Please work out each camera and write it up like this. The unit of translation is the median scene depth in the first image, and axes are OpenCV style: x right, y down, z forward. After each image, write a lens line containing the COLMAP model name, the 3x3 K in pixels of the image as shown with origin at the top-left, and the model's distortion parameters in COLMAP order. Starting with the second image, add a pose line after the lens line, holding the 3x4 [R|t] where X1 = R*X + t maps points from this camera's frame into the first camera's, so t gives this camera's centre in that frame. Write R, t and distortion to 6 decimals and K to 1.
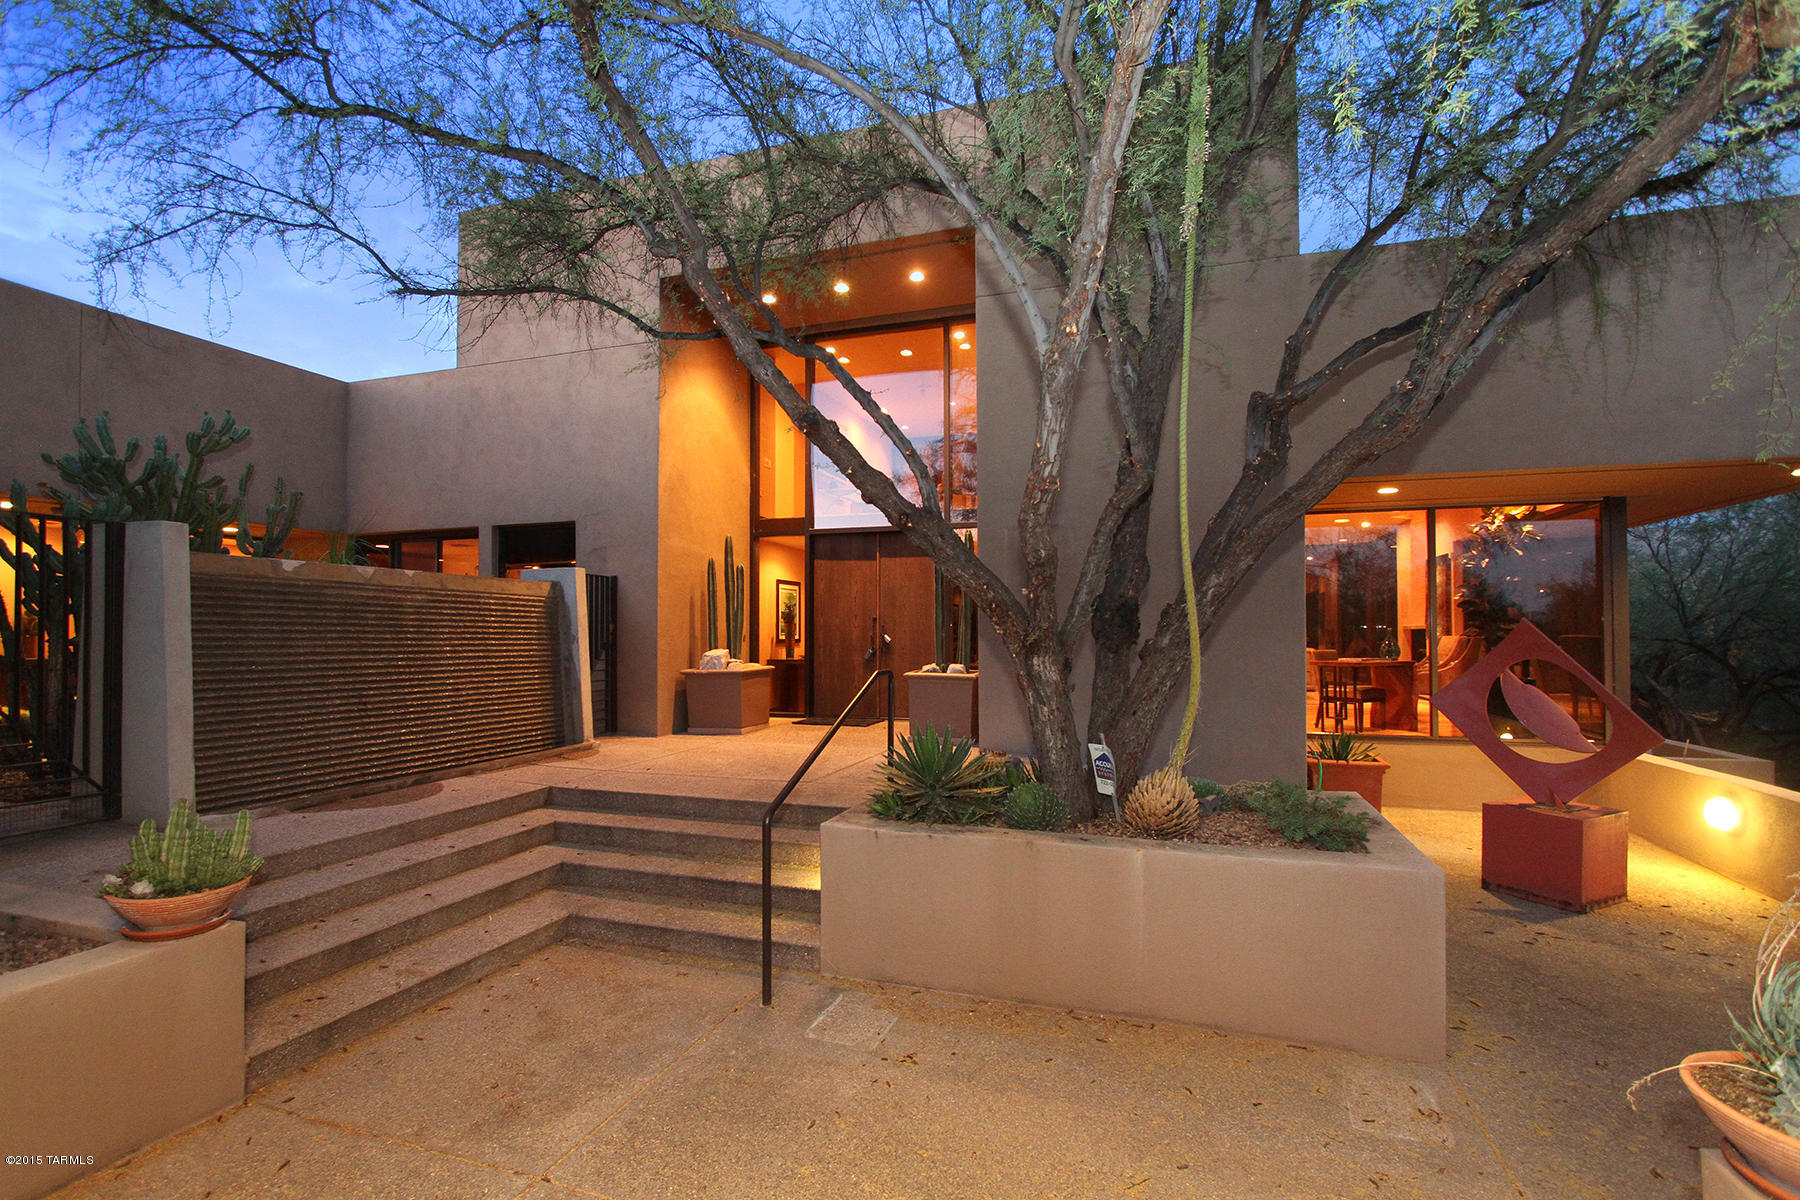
lens RADIAL K [[846.5, 0, 922.8], [0, 846.5, 602.1], [0, 0, 1]] dist [-0.023946, -0.000131]
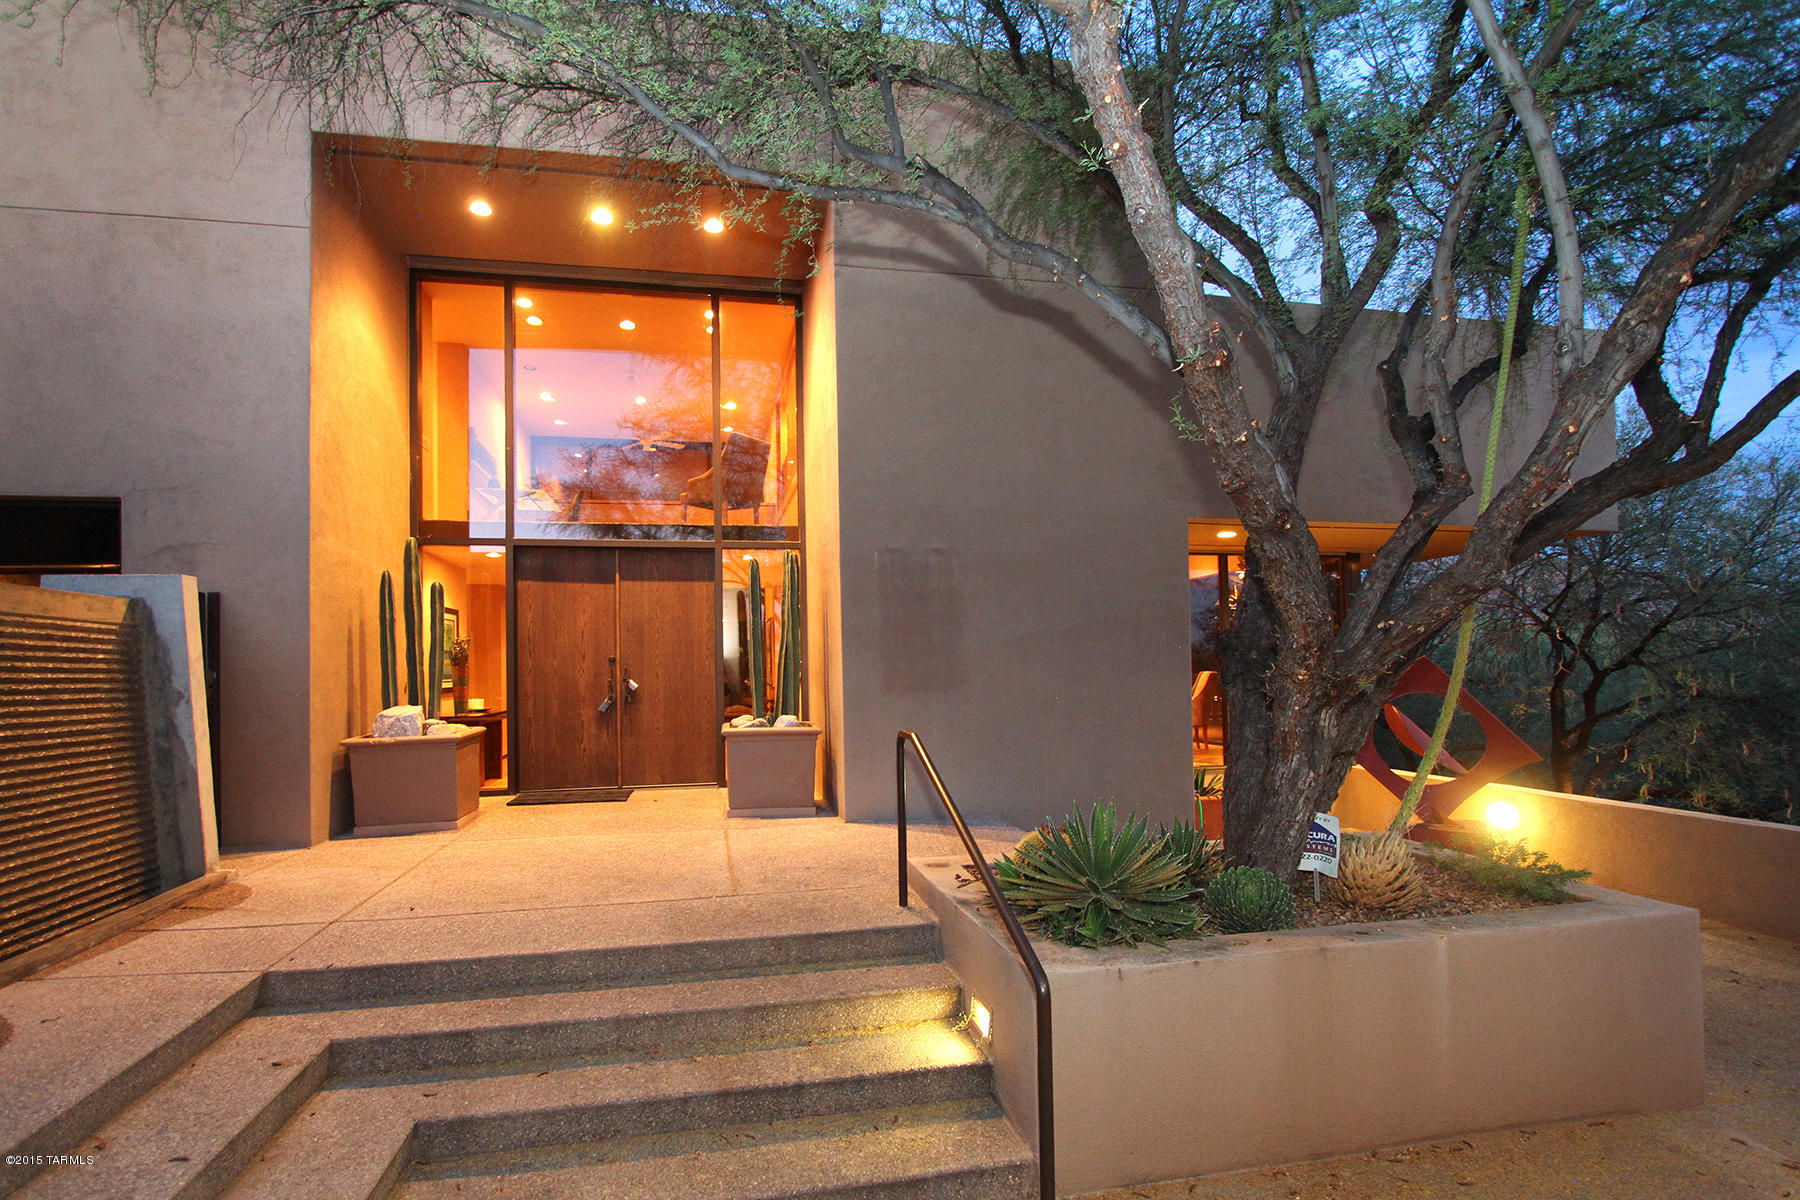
lens RADIAL K [[851.6, 0, 878.1], [0, 851.6, 636.8], [0, 0, 1]] dist [-0.019329, 0.000482]
pose [[0.860896, 0.006943, 0.508734, -0.292022], [-0.005083, 0.999974, -0.005044, 0.002119], [-0.508756, 0.001756, 0.860909, 0.254431]]
